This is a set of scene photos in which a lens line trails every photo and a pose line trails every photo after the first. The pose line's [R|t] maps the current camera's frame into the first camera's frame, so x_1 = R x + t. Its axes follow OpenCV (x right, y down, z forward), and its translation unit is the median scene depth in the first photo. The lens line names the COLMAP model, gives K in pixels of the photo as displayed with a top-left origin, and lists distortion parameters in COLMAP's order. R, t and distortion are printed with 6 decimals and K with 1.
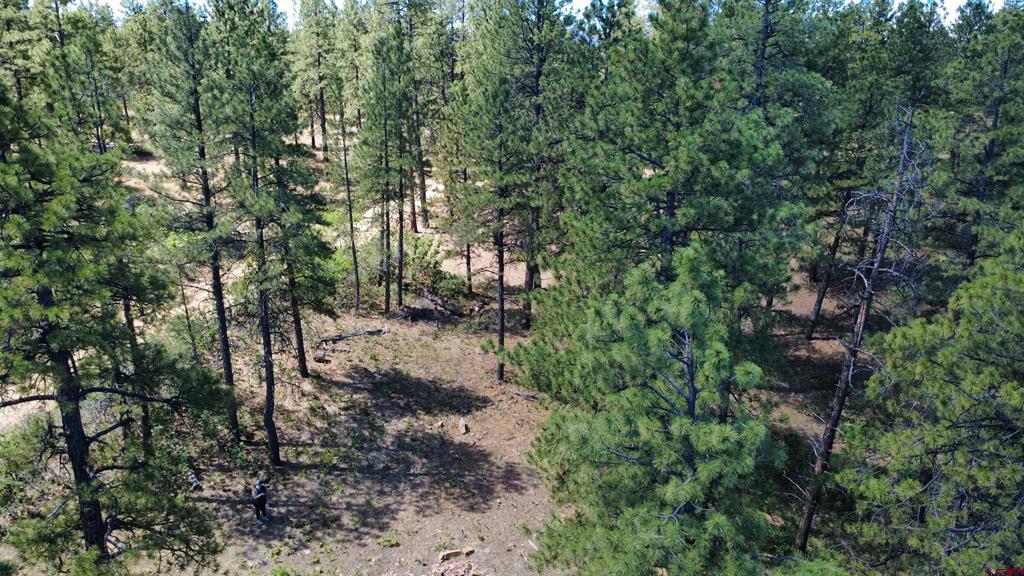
lens RADIAL K [[746.6, 0, 510.7], [0, 746.6, 287.2], [0, 0, 1]] dist [-0.003099, 0.007178]
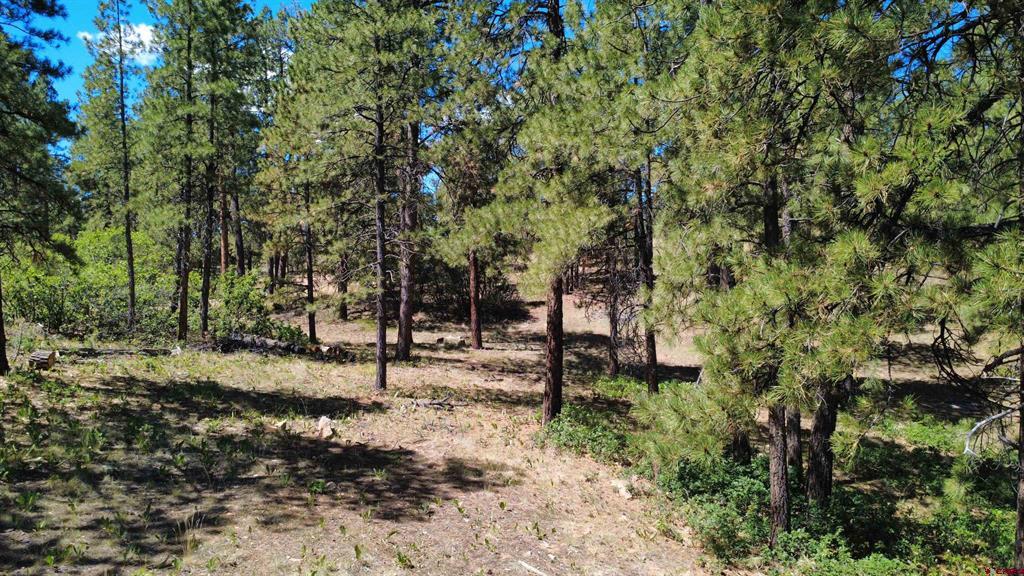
lens RADIAL K [[746.6, 0, 513.5], [0, 746.6, 288.4], [0, 0, 1]] dist [-0.003099, 0.007178]
pose [[0.970562, -0.015969, 0.240320, -0.053817], [0.081664, 0.960512, -0.265983, 0.214693], [-0.226583, 0.277779, 0.933541, 0.403703]]
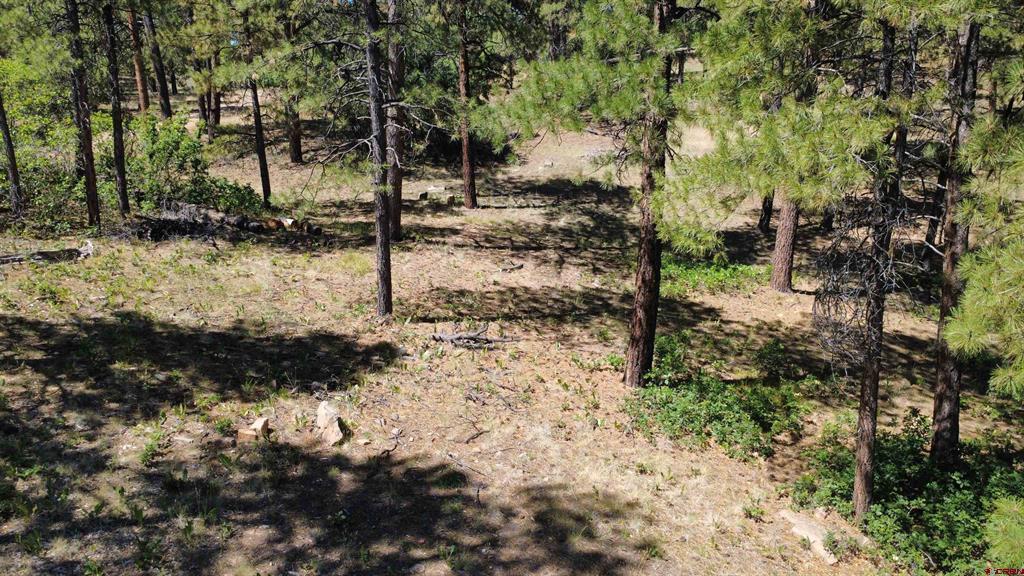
lens RADIAL K [[746.6, 0, 512.8], [0, 746.6, 284.9], [0, 0, 1]] dist [-0.003099, 0.007178]
pose [[0.950187, -0.091970, 0.297802, -0.071437], [0.099806, 0.994944, -0.011178, 0.120034], [-0.295268, 0.040344, 0.954562, 0.573589]]
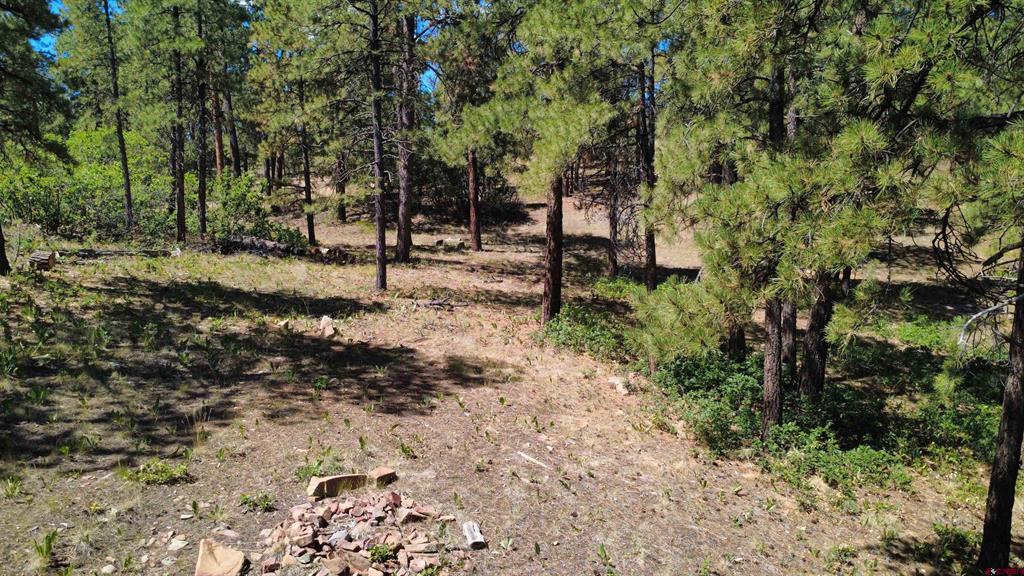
lens RADIAL K [[746.6, 0, 513.3], [0, 746.6, 287.1], [0, 0, 1]] dist [-0.003099, 0.007178]
pose [[0.970437, -0.046130, 0.236906, -0.053771], [0.081553, 0.986505, -0.141977, 0.216573], [-0.227159, 0.157100, 0.961103, 0.404912]]
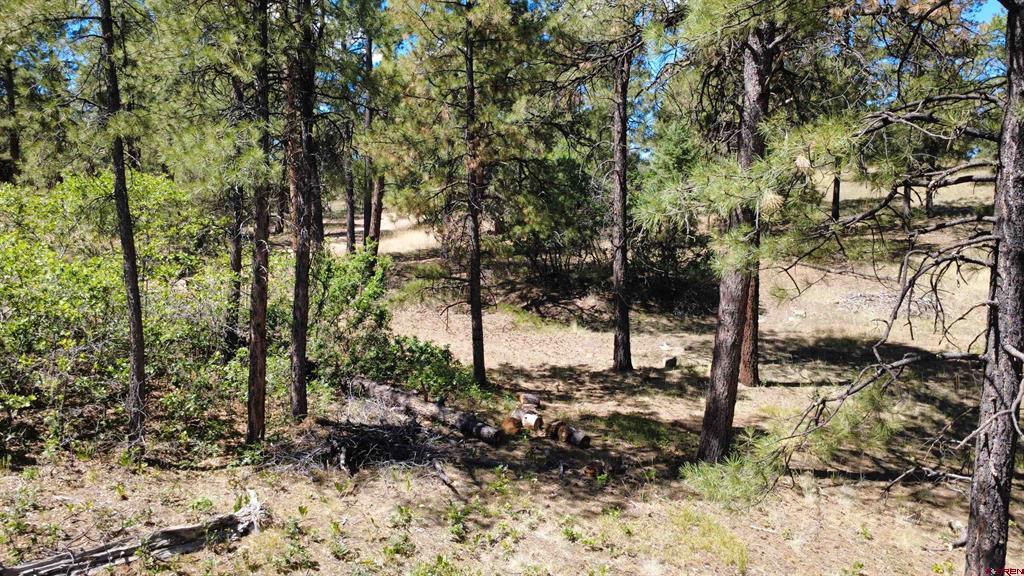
lens RADIAL K [[746.6, 0, 511.2], [0, 746.6, 287.3], [0, 0, 1]] dist [-0.003099, 0.007178]
pose [[0.981909, -0.024402, 0.187773, -0.146682], [0.058030, 0.982724, -0.175745, 0.036822], [-0.180240, 0.183462, 0.966362, 0.841465]]
